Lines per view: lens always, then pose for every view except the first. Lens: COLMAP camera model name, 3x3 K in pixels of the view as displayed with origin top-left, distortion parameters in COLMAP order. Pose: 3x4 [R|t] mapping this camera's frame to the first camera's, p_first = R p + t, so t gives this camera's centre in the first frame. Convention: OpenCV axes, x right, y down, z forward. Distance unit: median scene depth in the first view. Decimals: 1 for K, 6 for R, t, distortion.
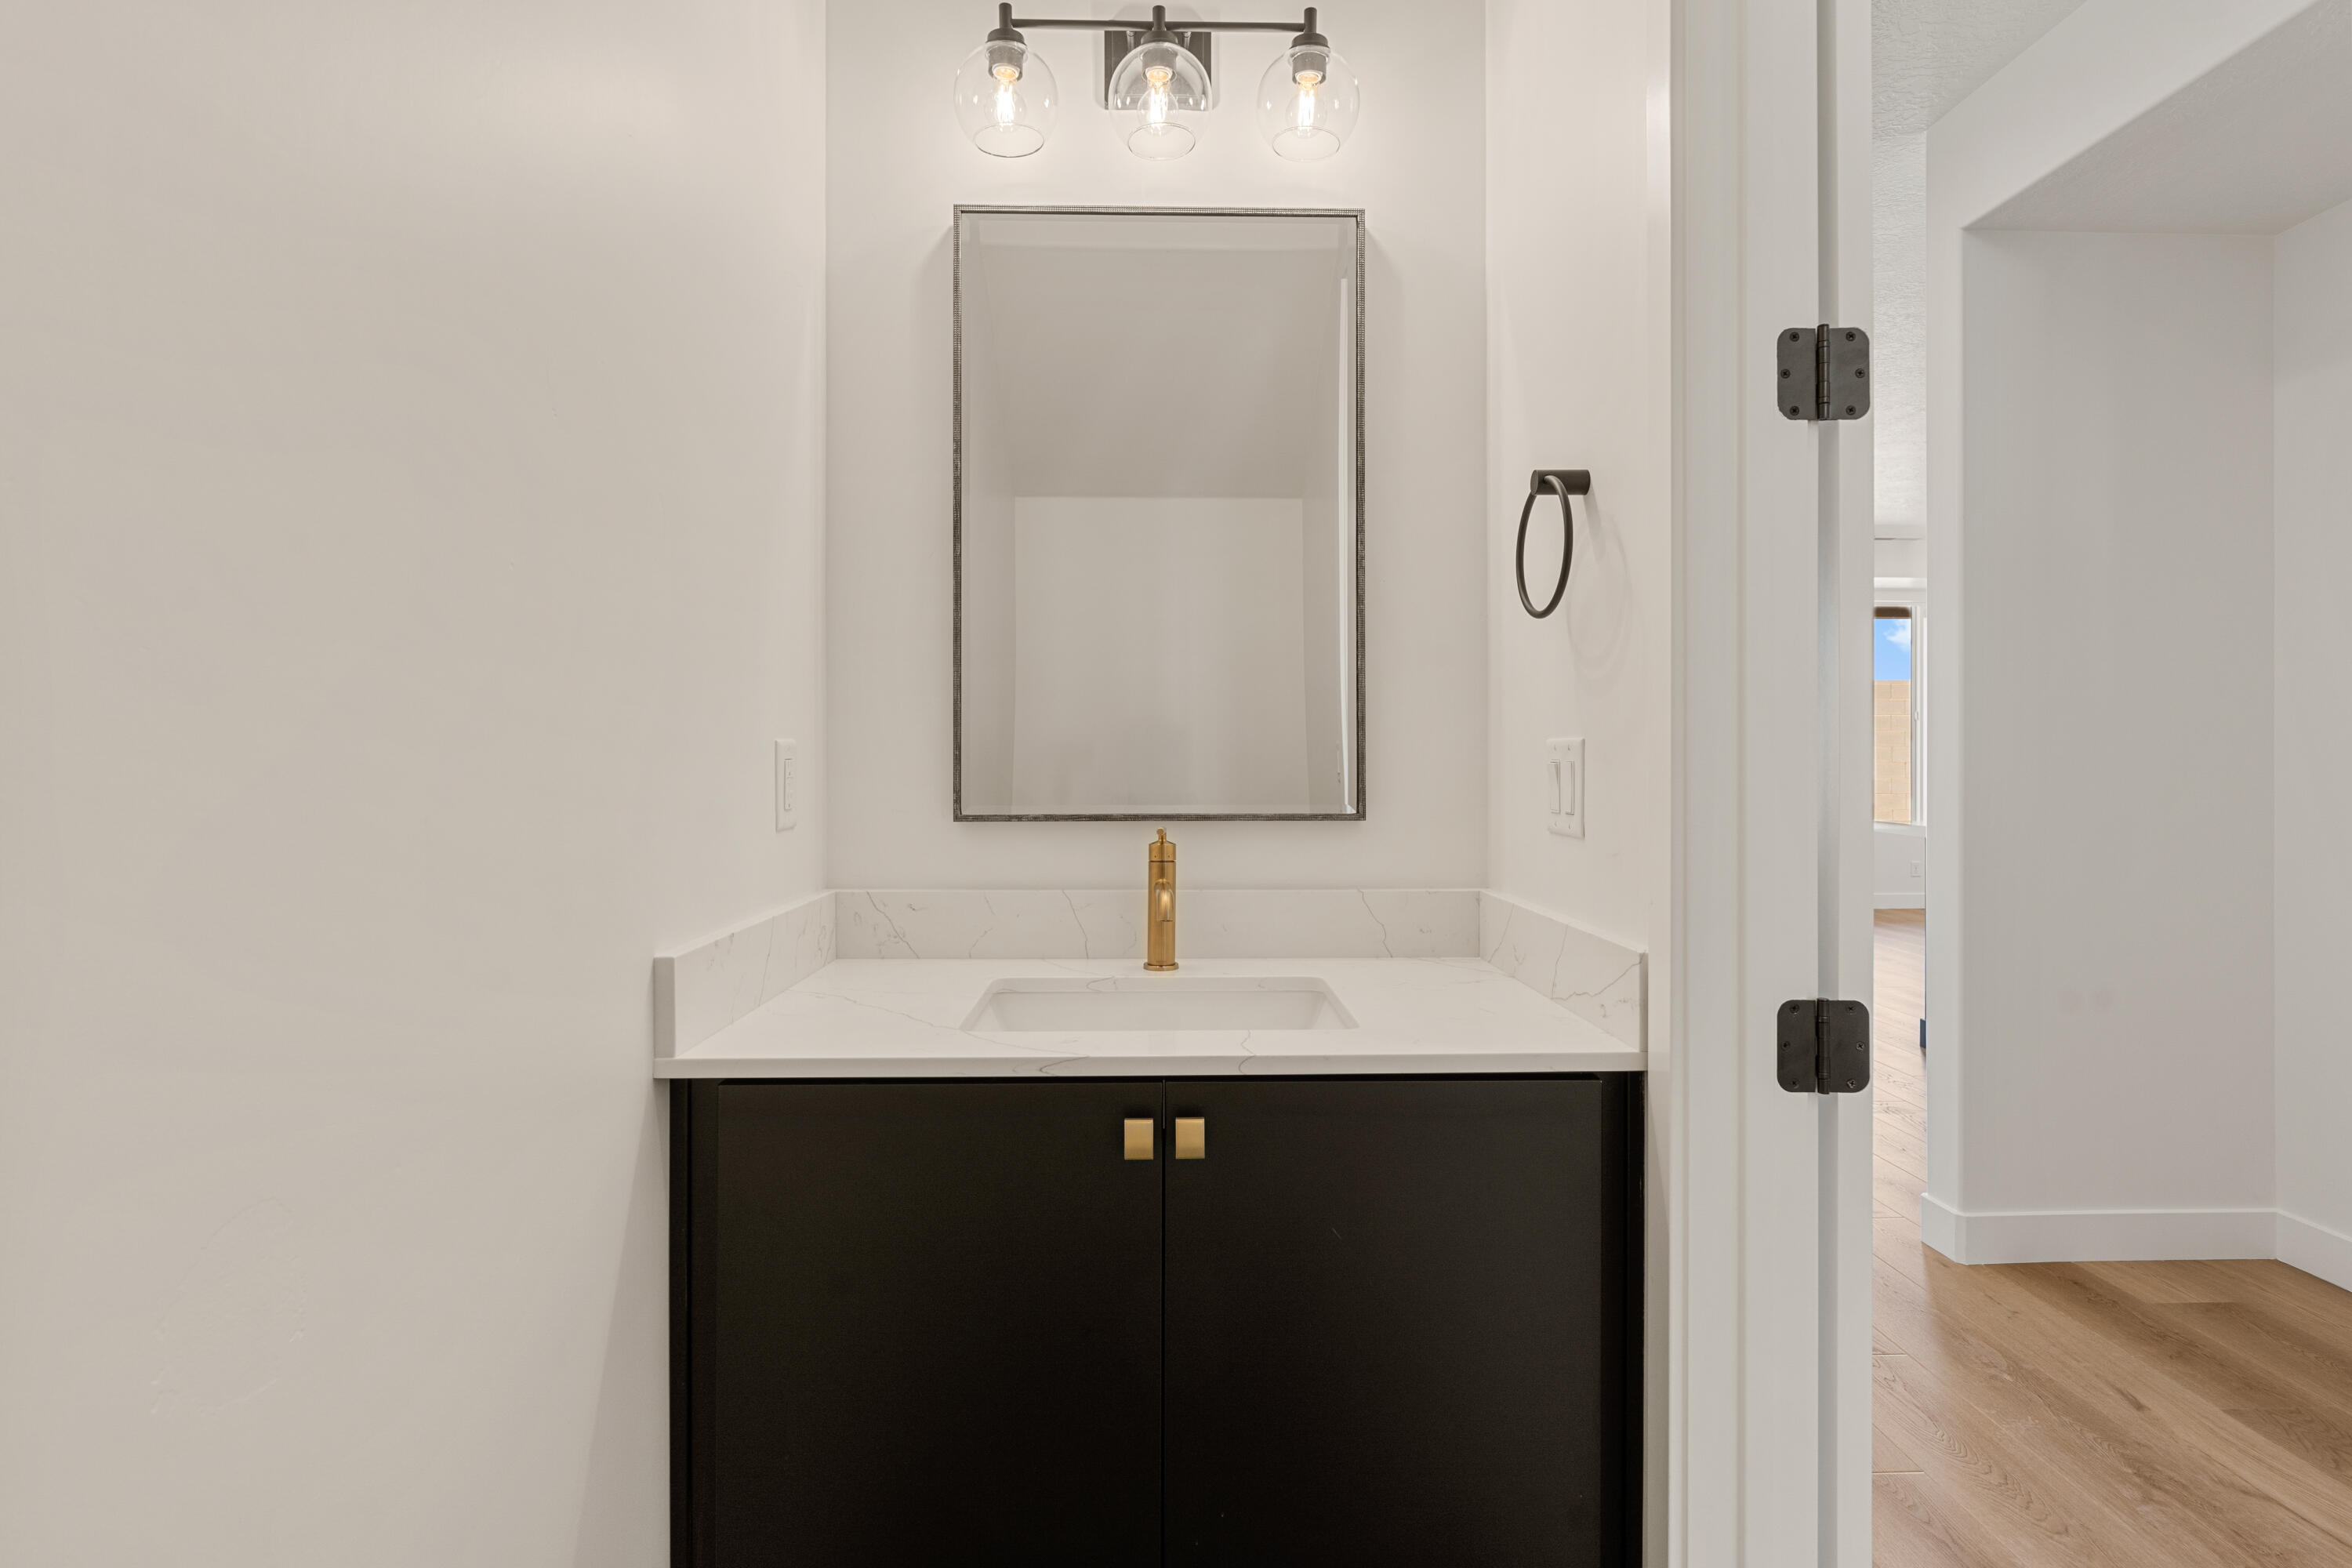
lens RADIAL K [[1146.3, 0, 1171.3], [0, 1146.3, 762.8], [0, 0, 1]] dist [-0.001158, 0.000612]
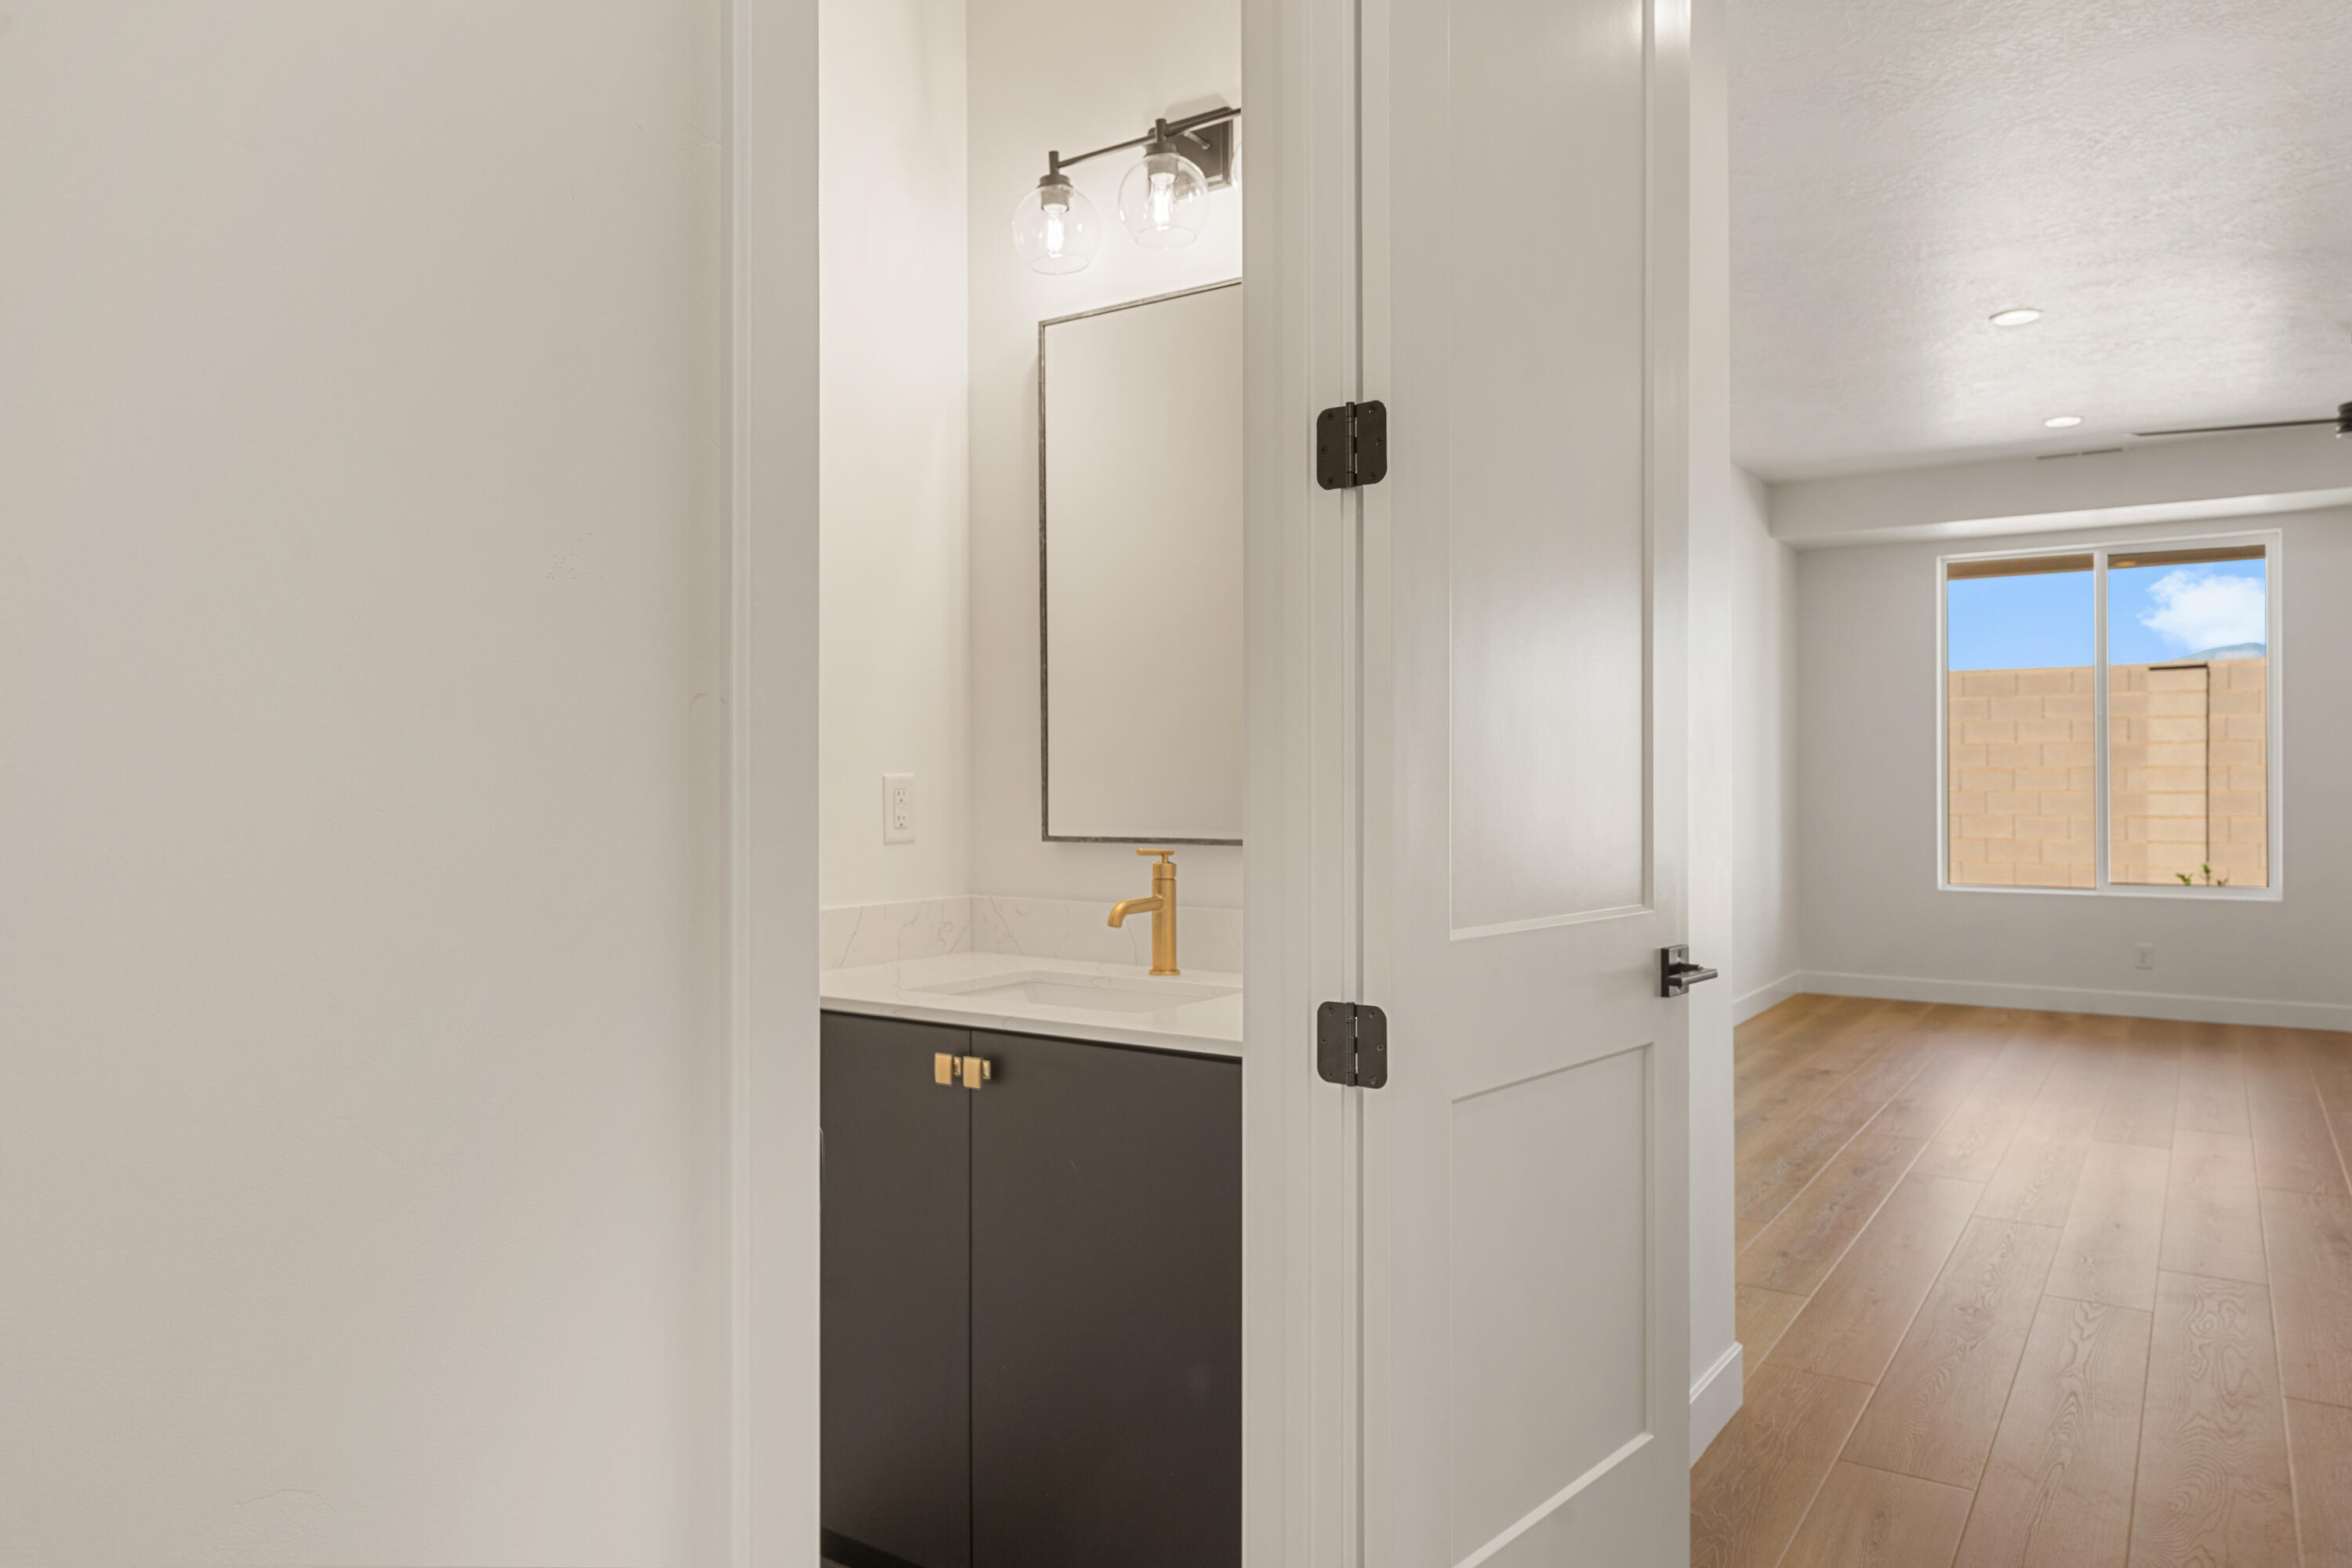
lens RADIAL K [[1571.0, 0, 1167.3], [0, 1571.0, 794.6], [0, 0, 1]] dist [-0.004083, 0.006788]
pose [[0.822526, 0.005021, -0.568705, 0.877916], [0.001548, 0.999938, 0.011068, -0.015246], [0.568725, -0.009984, 0.822467, -0.273875]]
